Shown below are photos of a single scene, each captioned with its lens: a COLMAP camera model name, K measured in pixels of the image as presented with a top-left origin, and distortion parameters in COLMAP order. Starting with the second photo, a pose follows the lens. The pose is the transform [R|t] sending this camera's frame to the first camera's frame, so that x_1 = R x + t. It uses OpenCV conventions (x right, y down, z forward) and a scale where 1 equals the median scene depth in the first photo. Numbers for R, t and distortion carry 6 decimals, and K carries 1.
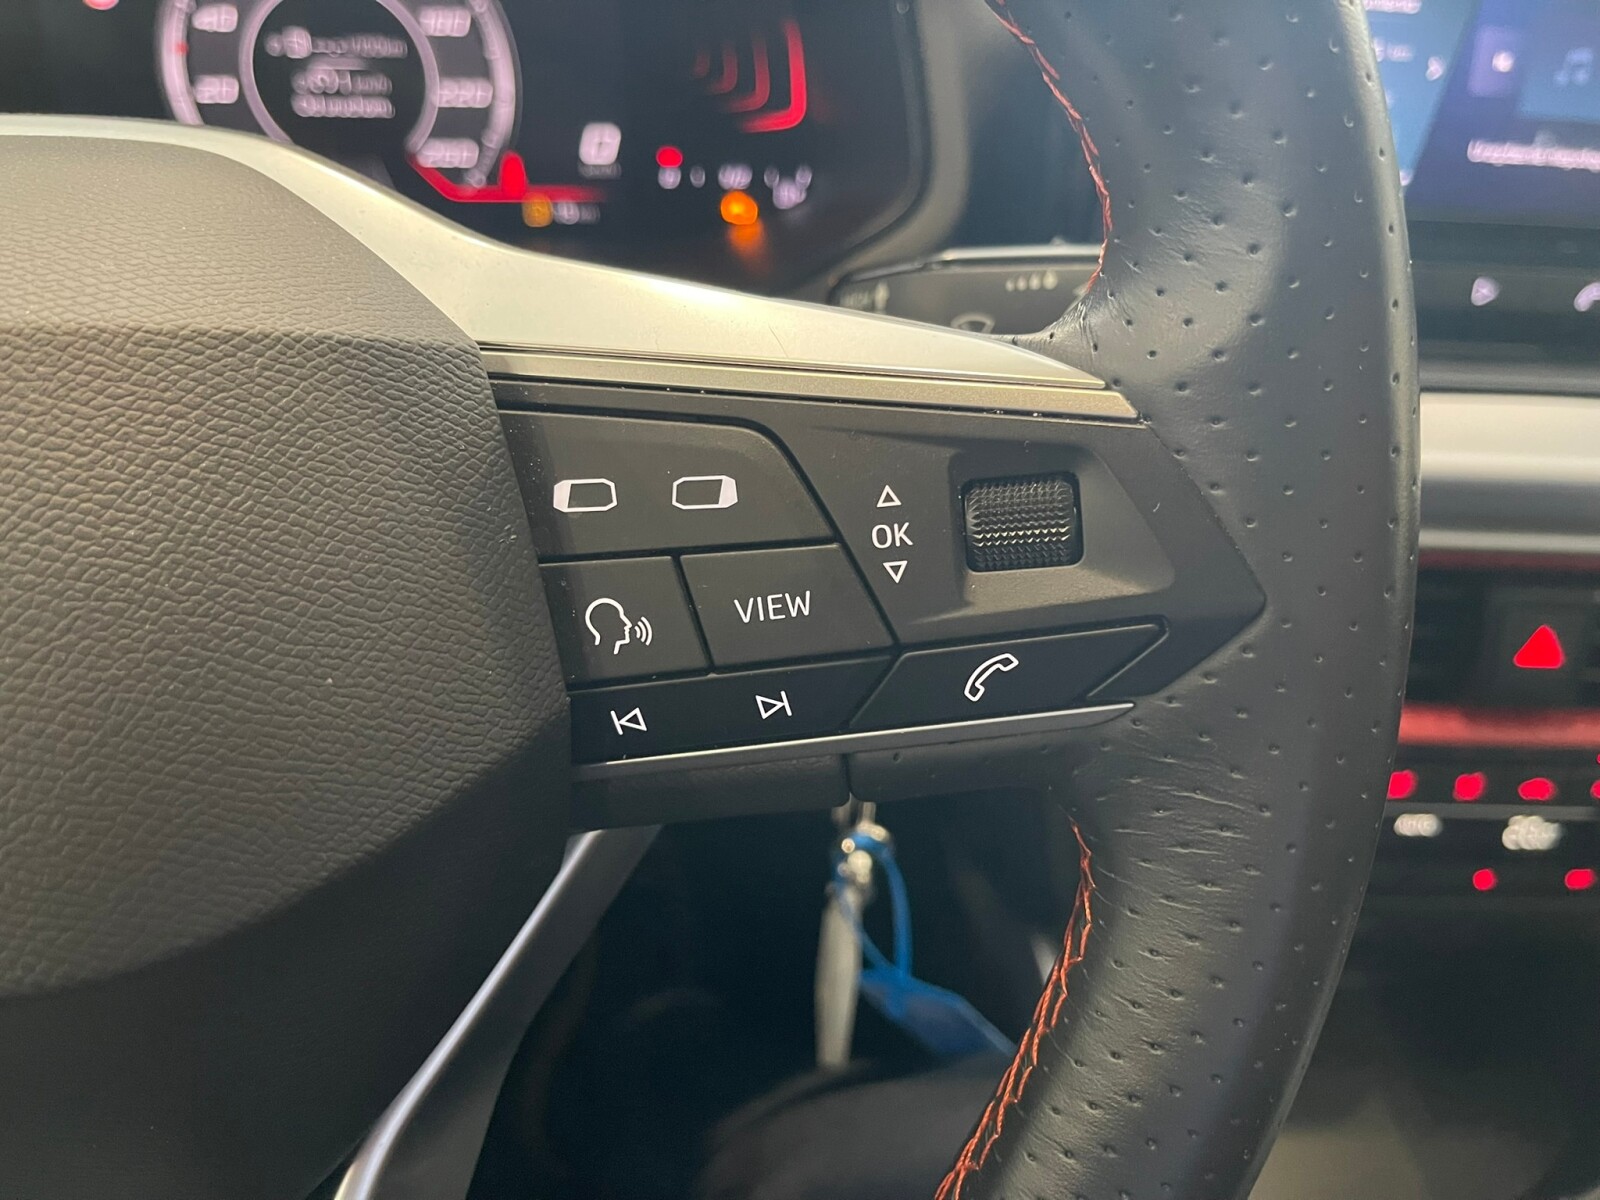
lens RADIAL K [[1218.1, 0, 789.5], [0, 1218.1, 614.0], [0, 0, 1]] dist [0.060398, -0.074262]
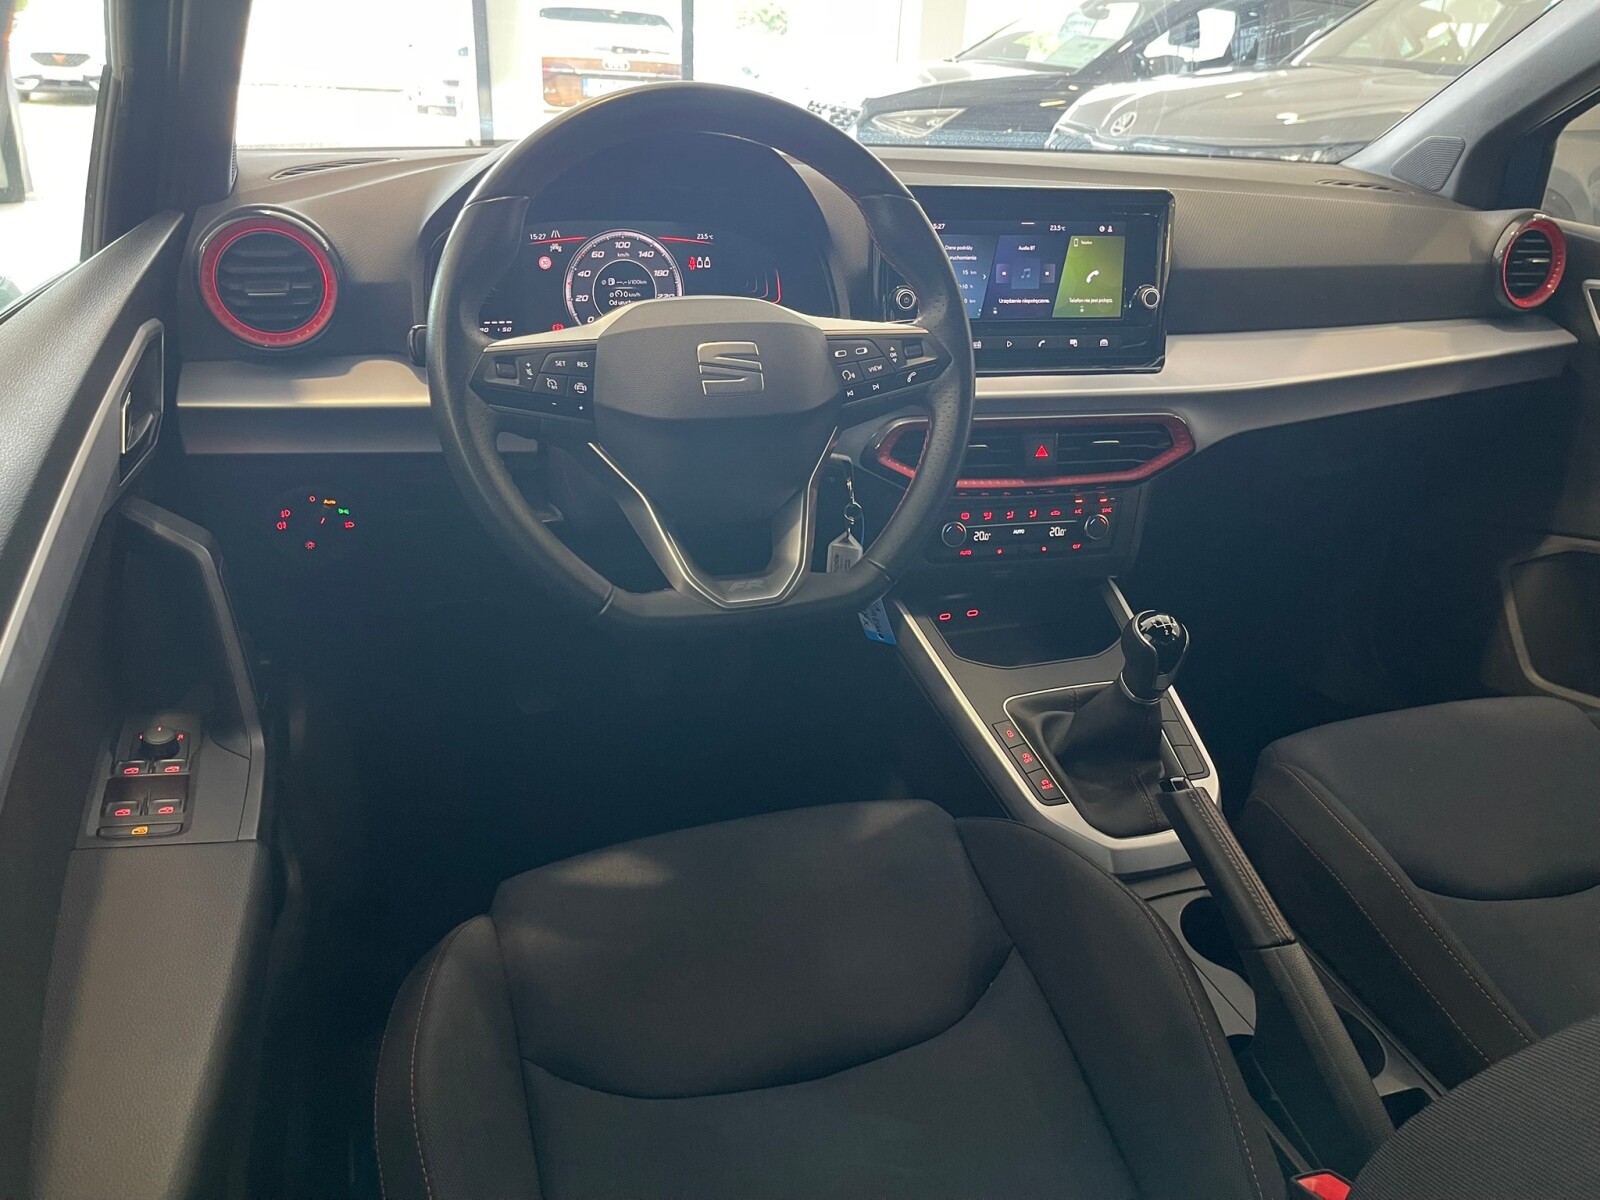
lens RADIAL K [[1218.1, 0, 806.3], [0, 1218.1, 590.2], [0, 0, 1]] dist [0.060398, -0.074262]
pose [[0.969077, -0.082888, 0.232419, -1.232078], [0.122098, 0.979579, -0.159742, 1.335116], [-0.214432, 0.183180, 0.959408, -3.023309]]
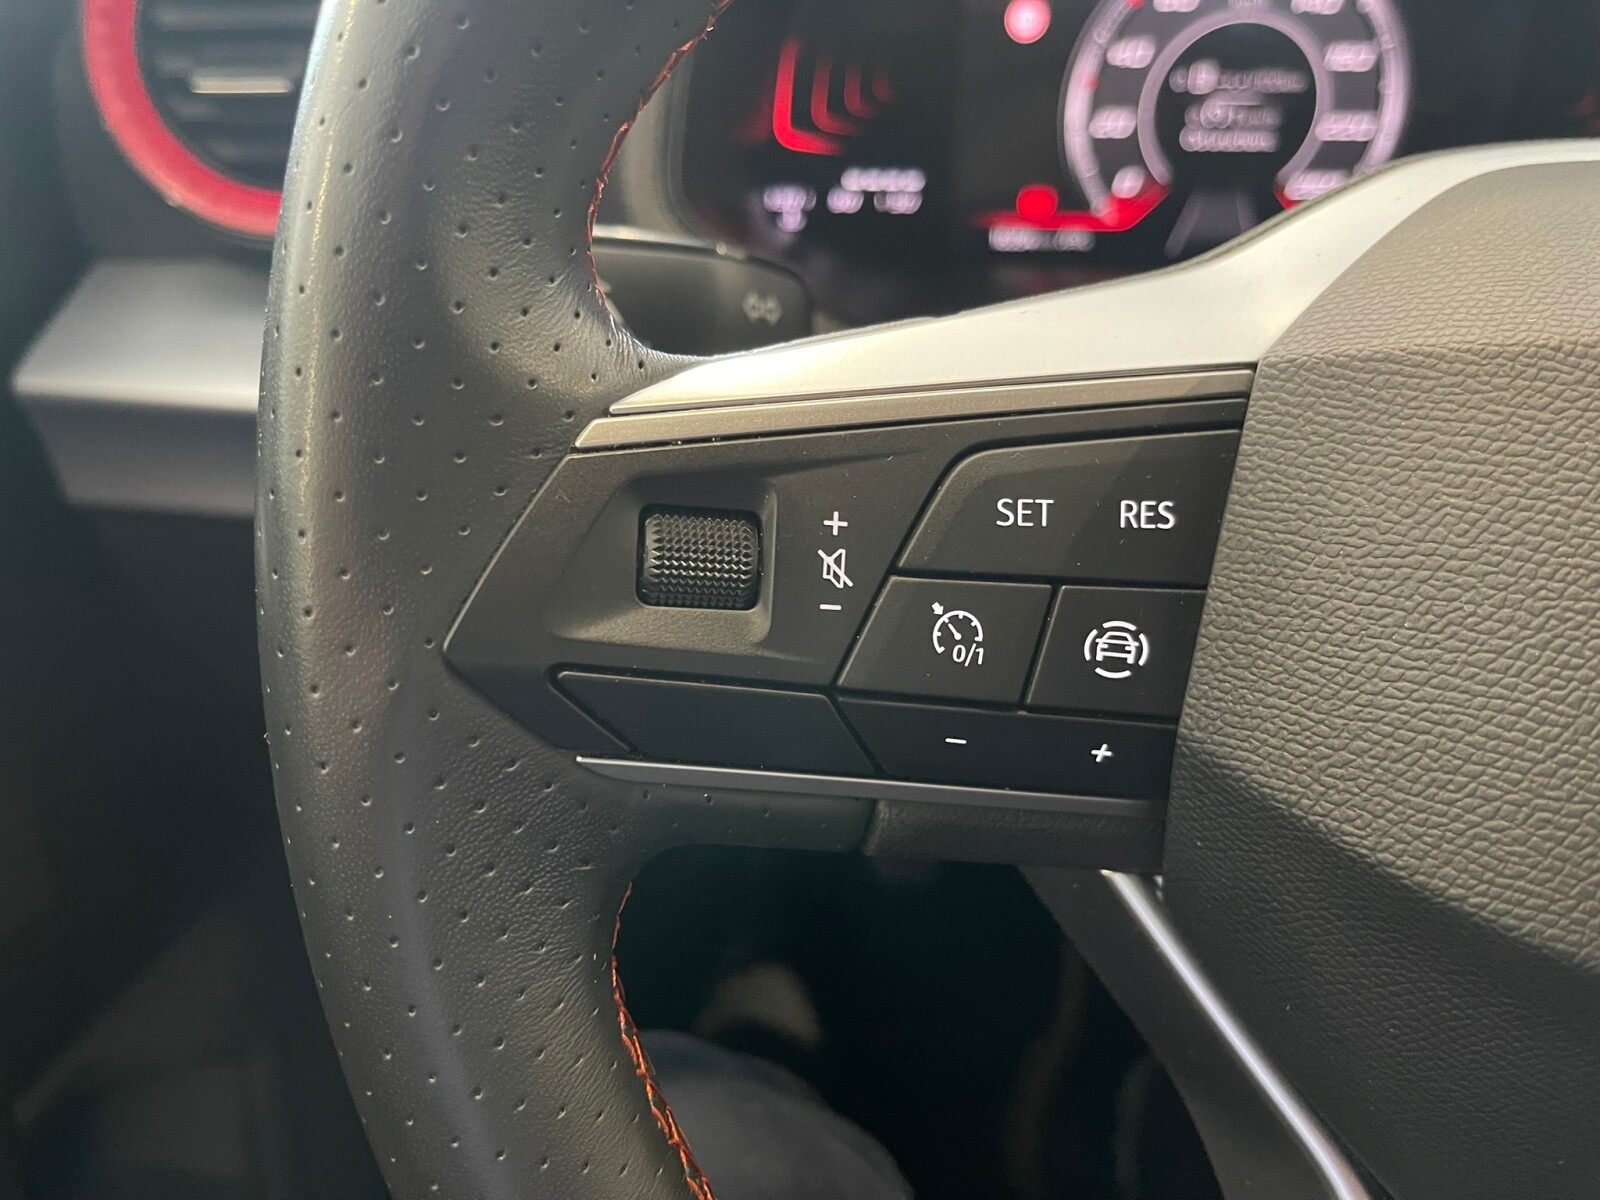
lens RADIAL K [[1218.1, 0, 868.9], [0, 1218.1, 584.4], [0, 0, 1]] dist [0.060398, -0.074262]
pose [[0.996488, 0.031598, -0.077551, -1.064658], [-0.035521, 0.998130, -0.049745, 0.047320], [0.075834, 0.052325, 0.995747, -0.067622]]
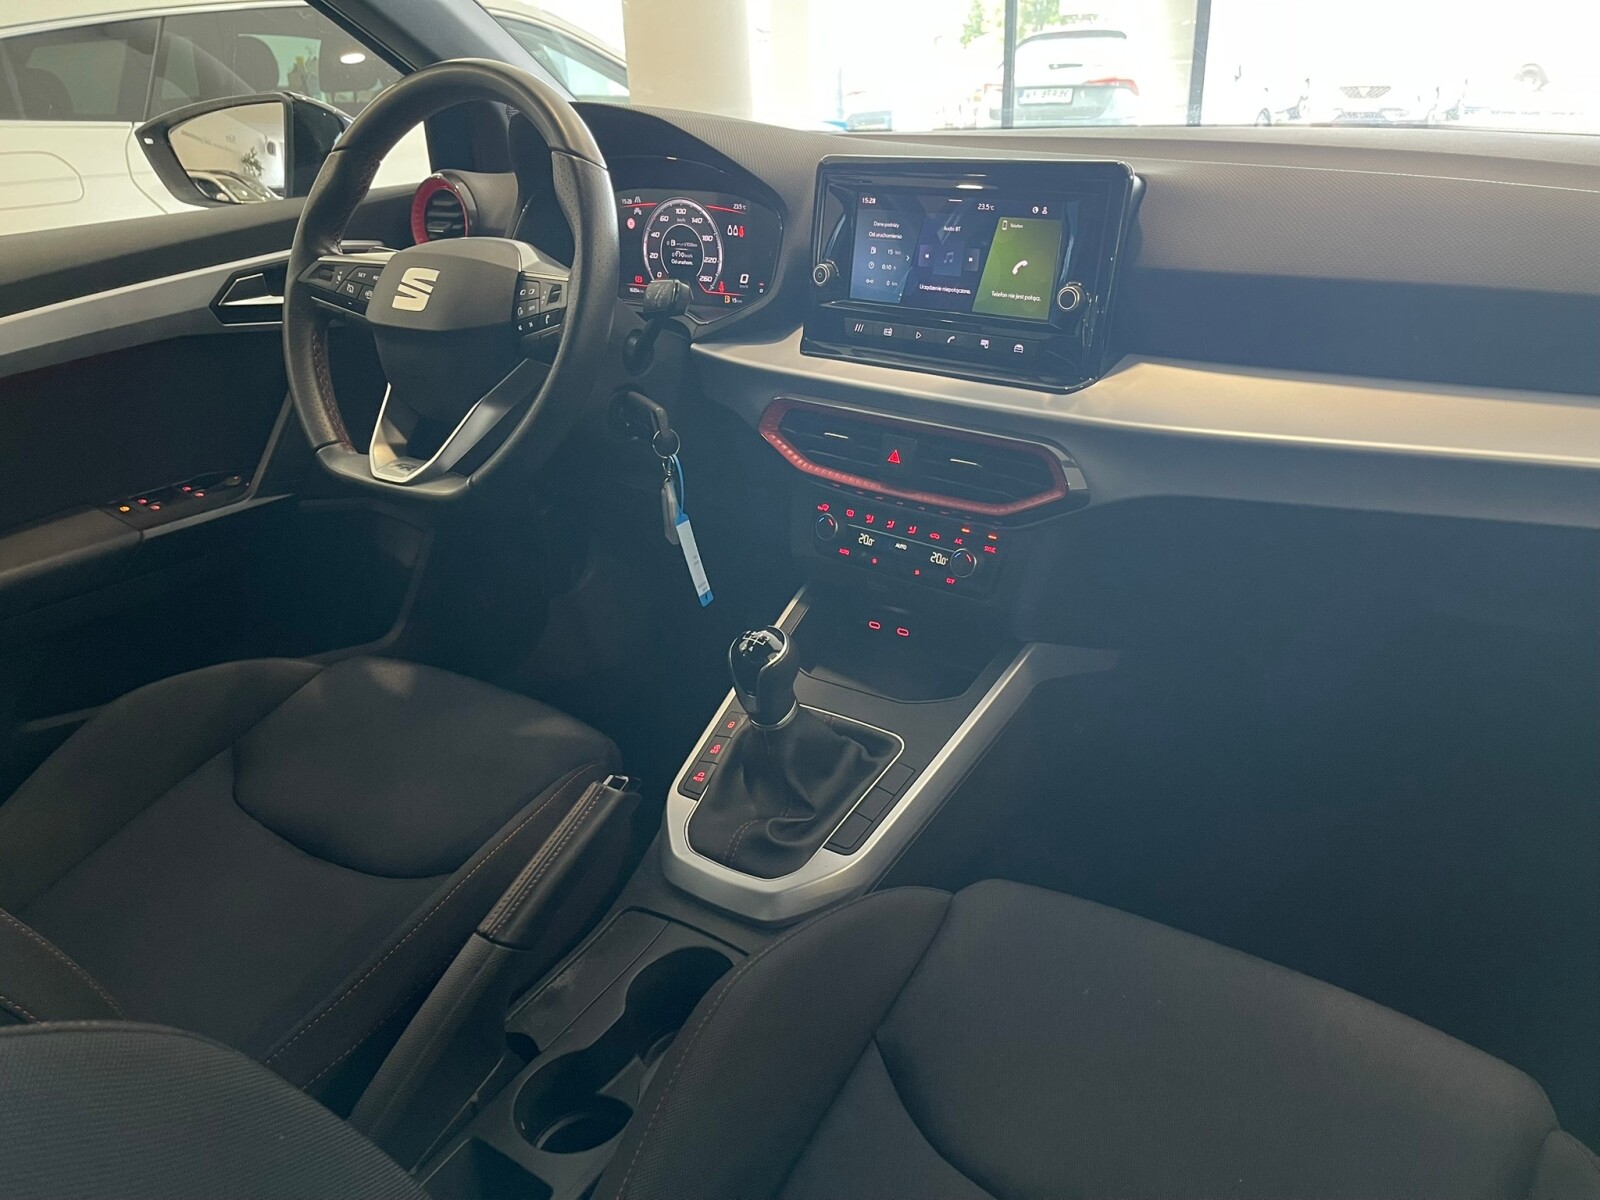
lens RADIAL K [[1218.1, 0, 799.7], [0, 1218.1, 598.7], [0, 0, 1]] dist [0.060398, -0.074262]
pose [[0.758541, 0.215272, -0.615040, 3.739131], [-0.328072, 0.941669, -0.075022, 1.016733], [0.563014, 0.258684, 0.784919, -2.030880]]
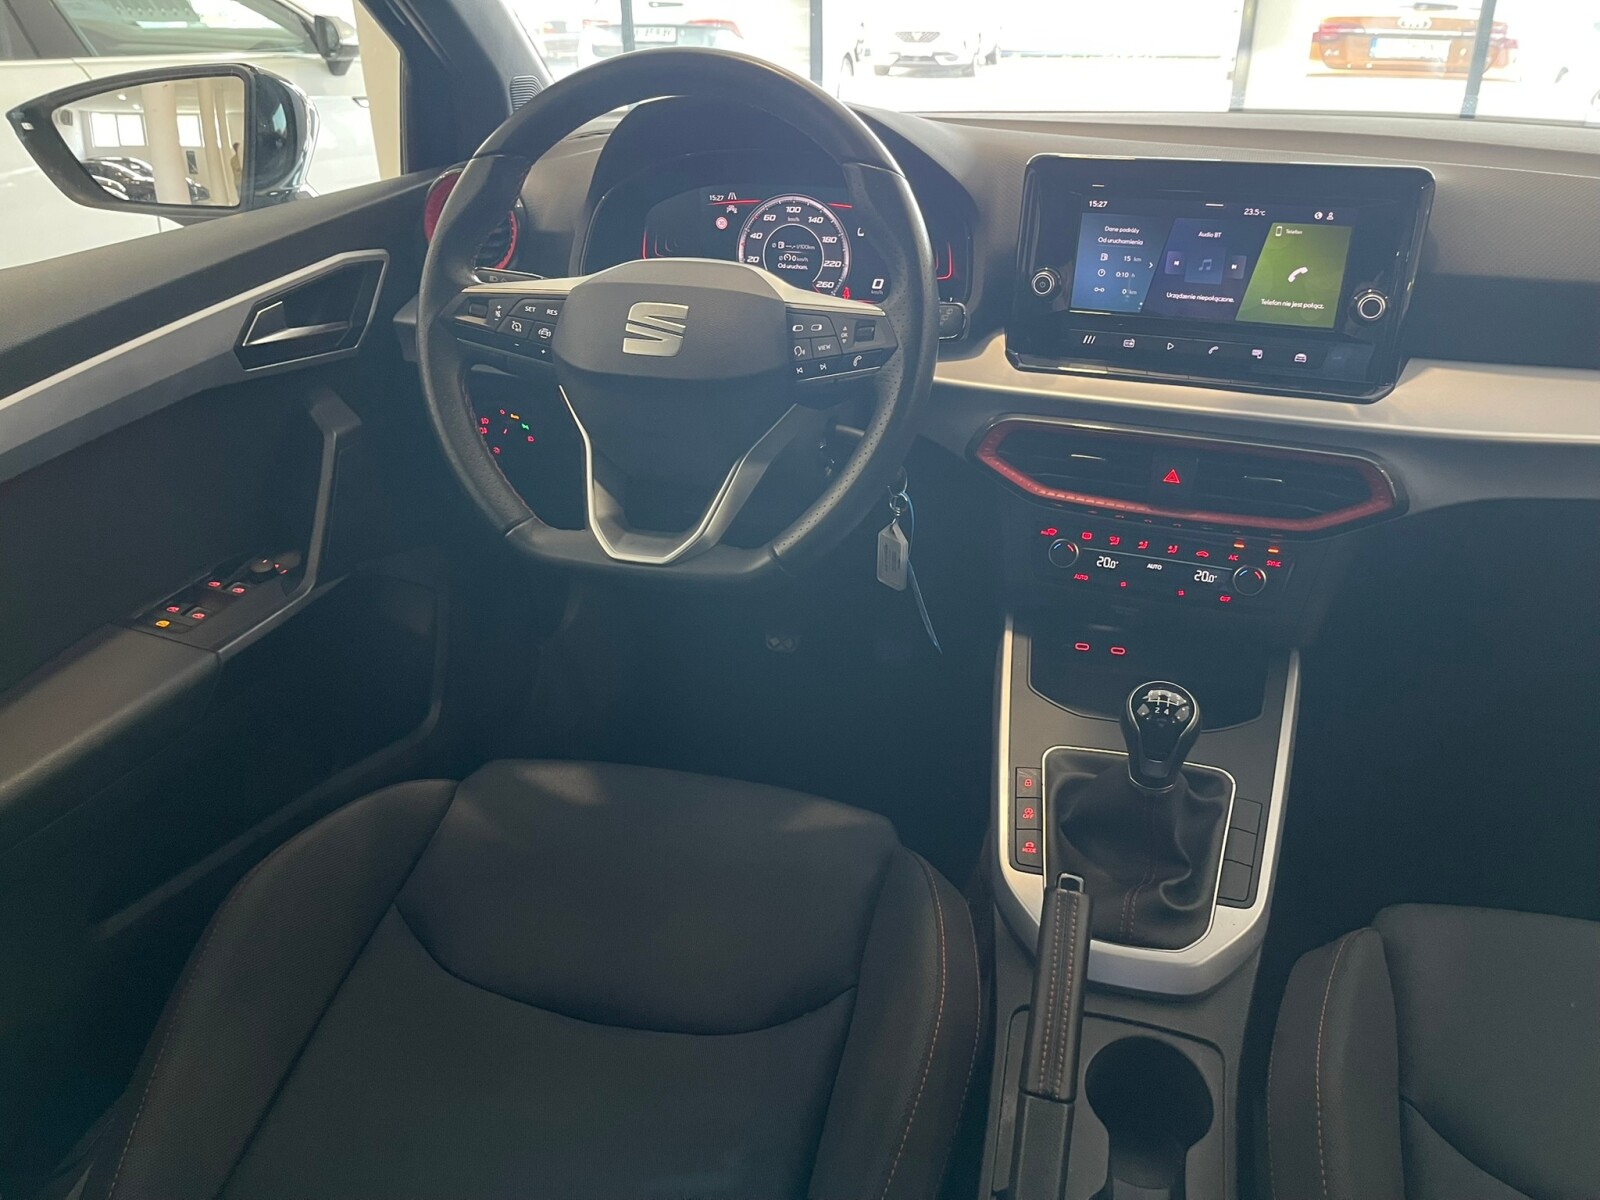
lens RADIAL K [[1218.1, 0, 804.5], [0, 1218.1, 585.3], [0, 0, 1]] dist [0.060398, -0.074262]
pose [[0.933097, 0.133502, -0.333926, 1.316240], [-0.183517, 0.975306, -0.122883, 1.209992], [0.309275, 0.175943, 0.934555, -2.803096]]
